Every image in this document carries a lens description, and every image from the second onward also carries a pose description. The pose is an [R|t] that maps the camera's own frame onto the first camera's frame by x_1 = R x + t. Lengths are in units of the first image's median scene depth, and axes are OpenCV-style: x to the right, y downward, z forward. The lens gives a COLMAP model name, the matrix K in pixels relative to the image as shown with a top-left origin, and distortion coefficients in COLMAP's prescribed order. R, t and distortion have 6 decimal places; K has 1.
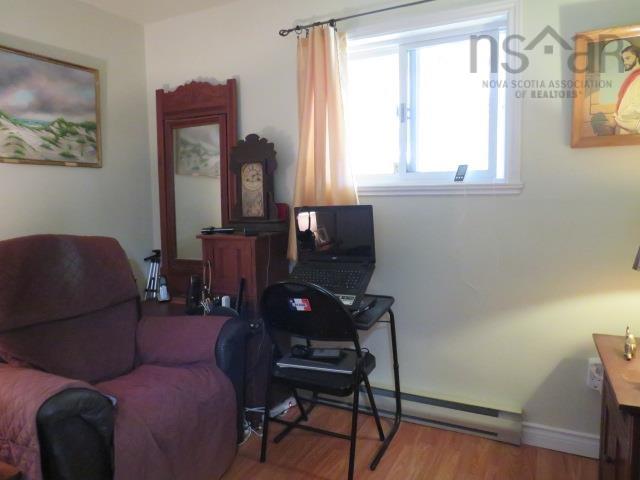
lens RADIAL K [[459.3, 0, 320.1], [0, 459.3, 236.4], [0, 0, 1]] dist [-0.022498, 0.004763]
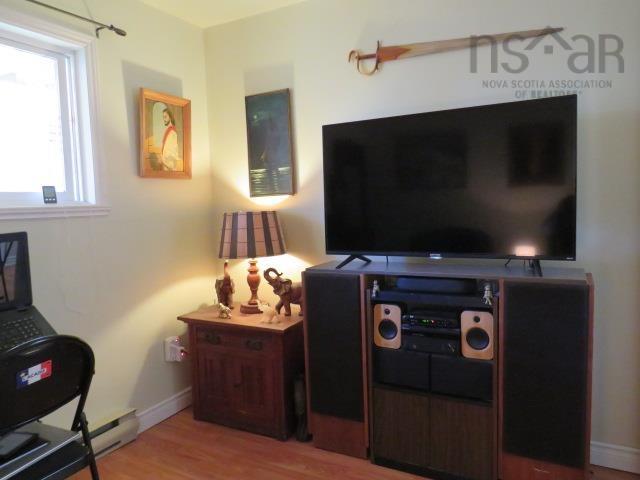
lens RADIAL K [[459.3, 0, 320.6], [0, 459.3, 240.9], [0, 0, 1]] dist [-0.022498, 0.004763]
pose [[-0.010683, -0.066034, 0.997760, -0.703915], [0.128836, 0.989409, 0.066861, -0.040929], [-0.991608, 0.129261, -0.002063, 0.525789]]
